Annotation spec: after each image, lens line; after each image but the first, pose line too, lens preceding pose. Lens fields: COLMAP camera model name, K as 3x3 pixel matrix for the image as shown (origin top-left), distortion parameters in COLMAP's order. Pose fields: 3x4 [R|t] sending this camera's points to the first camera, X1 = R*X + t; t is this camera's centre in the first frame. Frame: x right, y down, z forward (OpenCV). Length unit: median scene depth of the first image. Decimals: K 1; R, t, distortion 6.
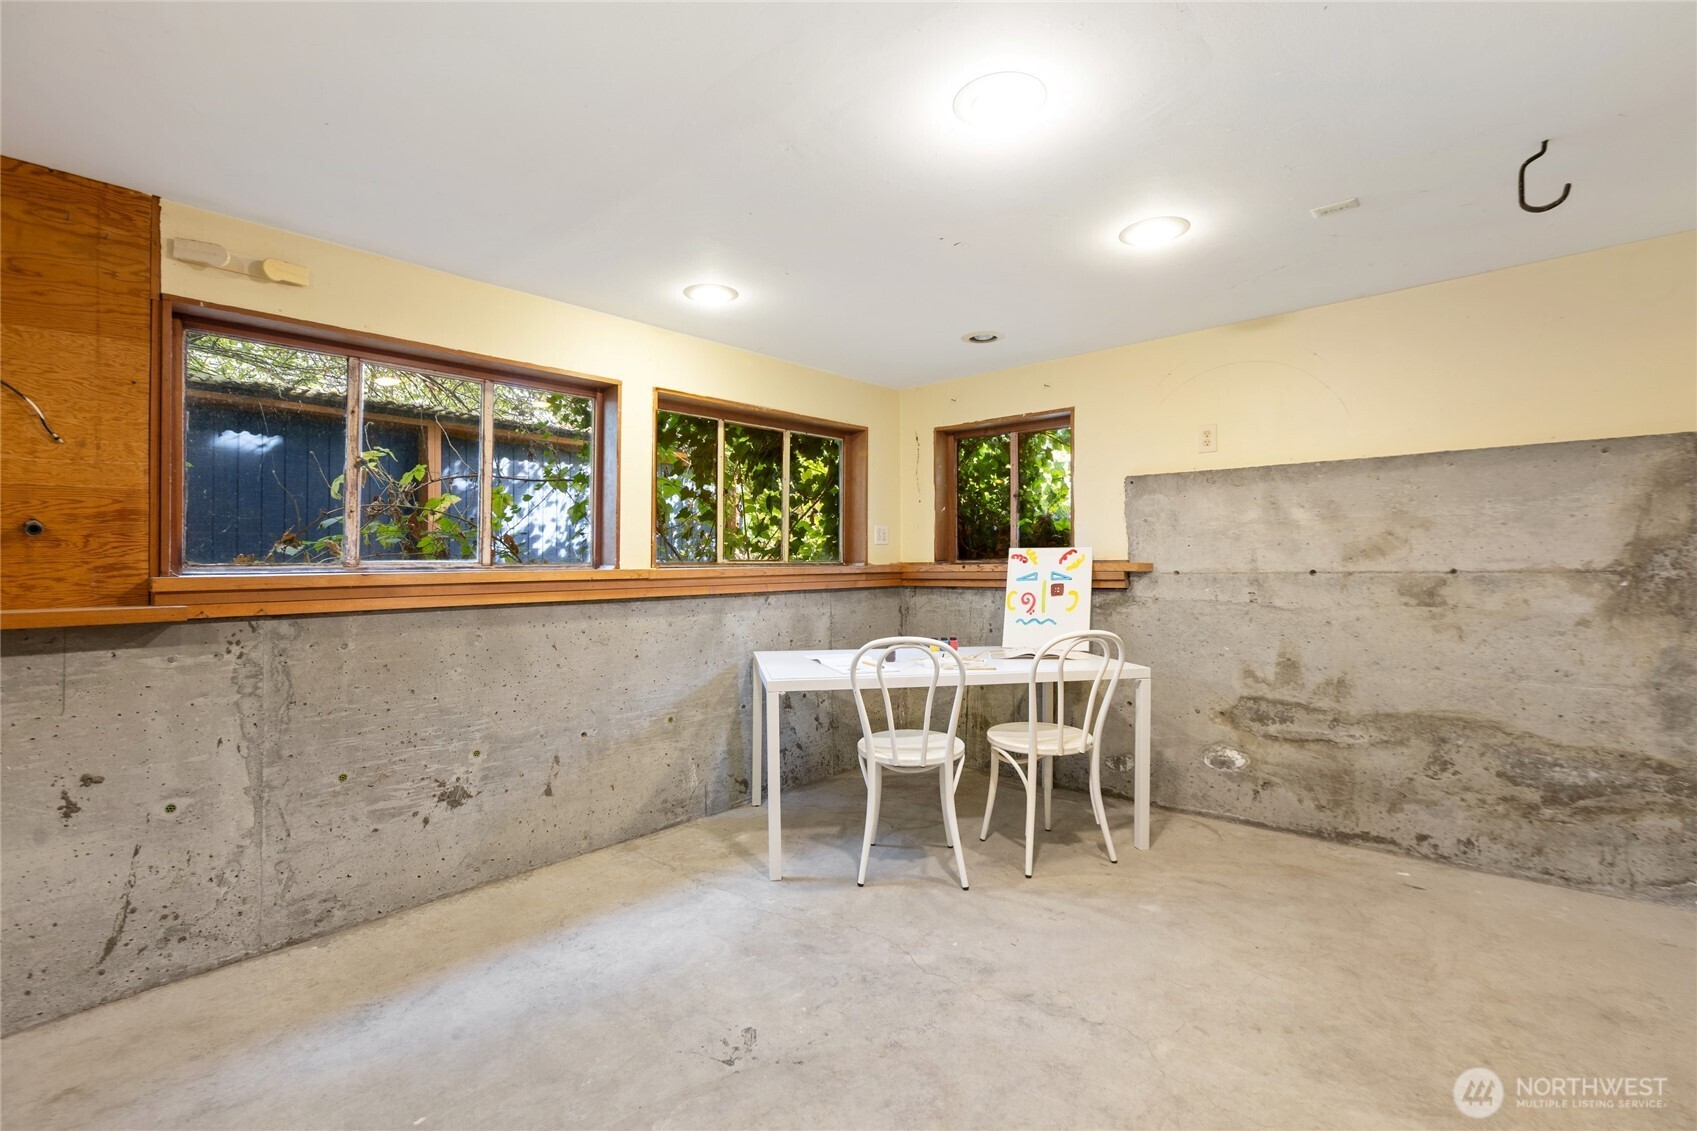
lens RADIAL K [[764.9, 0, 848.3], [0, 764.9, 553.9], [0, 0, 1]] dist [-0.000340, -0.000497]
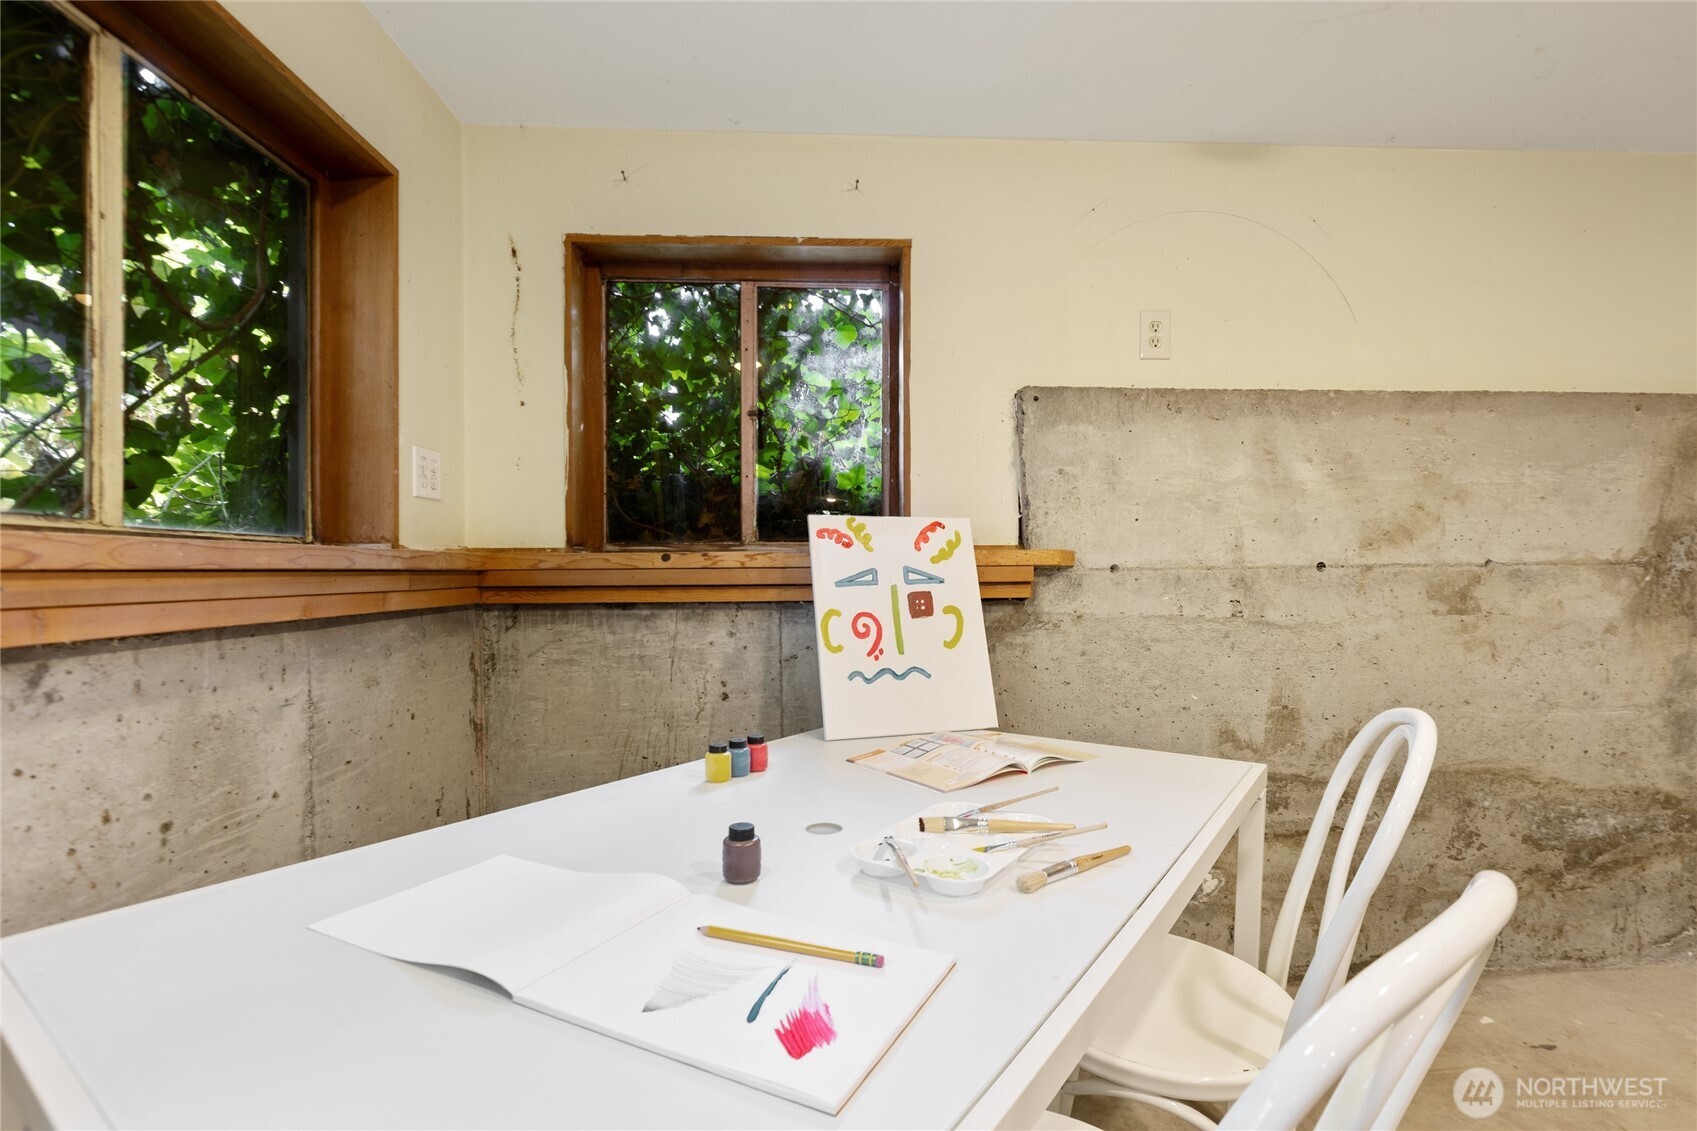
lens RADIAL K [[779.1, 0, 848.9], [0, 779.1, 587.3], [0, 0, 1]] dist [0.000463, -0.000689]
pose [[0.709426, -0.009631, 0.704714, -0.131103], [-0.009596, 0.999682, 0.023323, 0.033218], [-0.704715, -0.023309, 0.709108, 0.894490]]
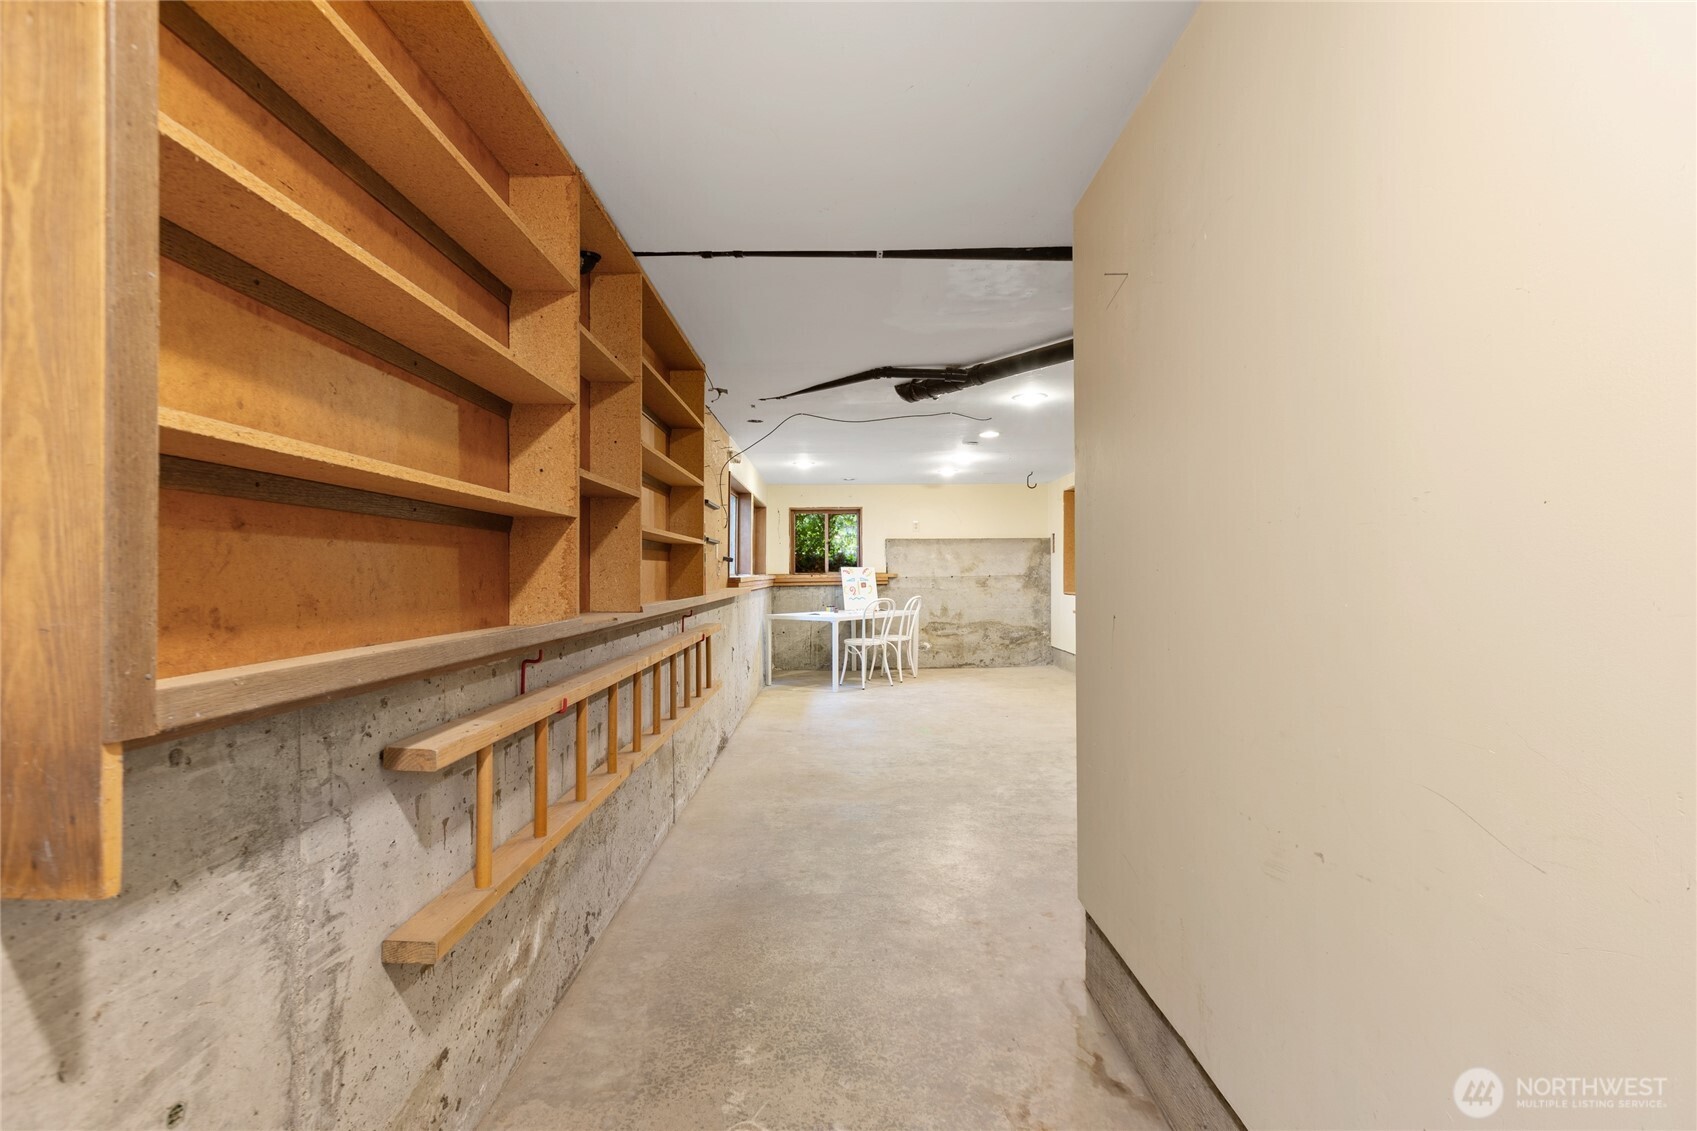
lens RADIAL K [[779.1, 0, 848.9], [0, 779.1, 587.3], [0, 0, 1]] dist [0.000463, -0.000689]
pose [[0.720269, -0.011327, 0.693602, -1.878280], [-0.004256, 0.999776, 0.020746, 0.004835], [-0.693682, -0.017894, 0.720059, -0.932009]]
